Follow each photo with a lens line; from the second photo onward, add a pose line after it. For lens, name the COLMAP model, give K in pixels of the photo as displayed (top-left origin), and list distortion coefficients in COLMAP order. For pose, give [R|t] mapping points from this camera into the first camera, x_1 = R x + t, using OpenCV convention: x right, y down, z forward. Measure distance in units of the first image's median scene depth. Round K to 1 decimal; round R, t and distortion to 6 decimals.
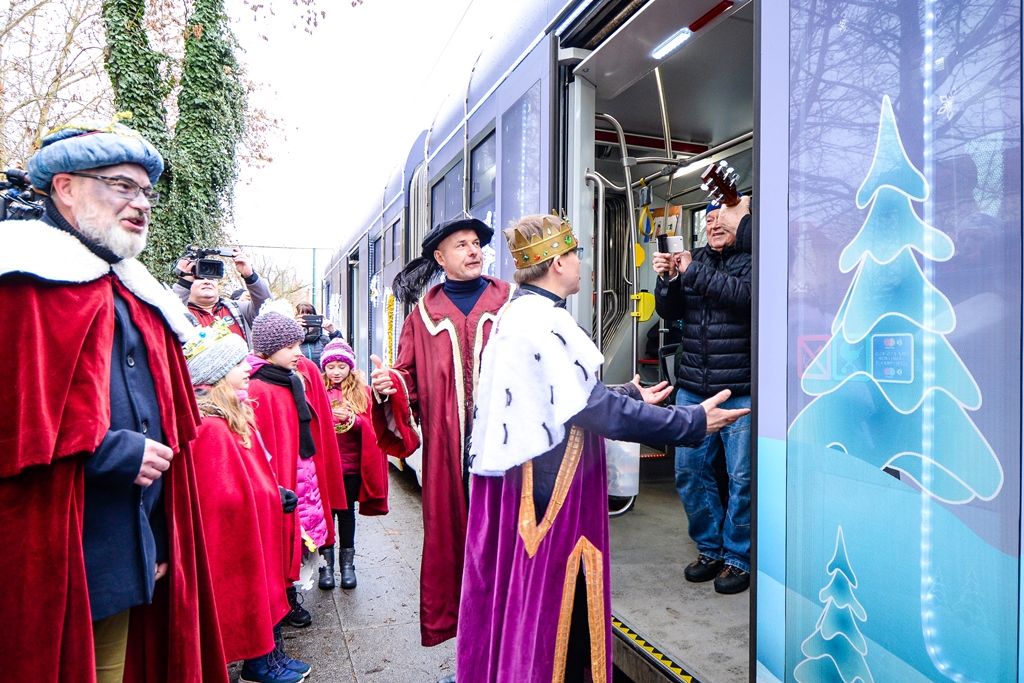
lens RADIAL K [[654.1, 0, 510.8], [0, 654.1, 364.7], [0, 0, 1]] dist [-0.159226, 0.089646]
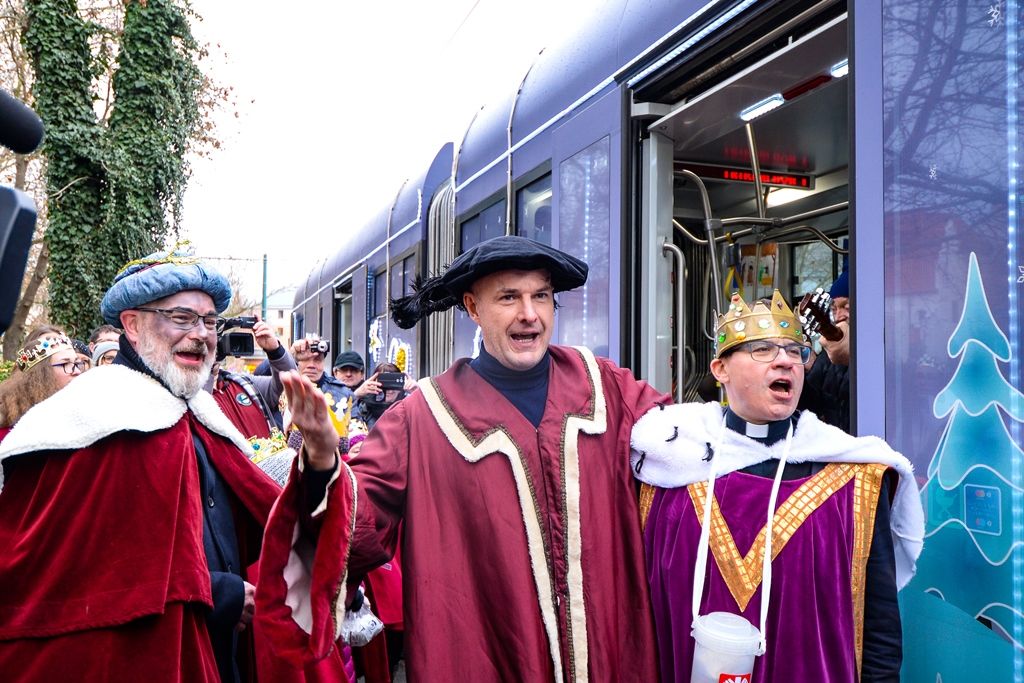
lens RADIAL K [[971.8, 0, 512.0], [0, 971.8, 341.5], [0, 0, 1]] dist [-0.212190, 0.134288]
pose [[0.999803, -0.004943, -0.019205, -0.032635], [0.003917, 0.998581, -0.053109, -0.058617], [0.019441, 0.053024, 0.998404, -0.145839]]
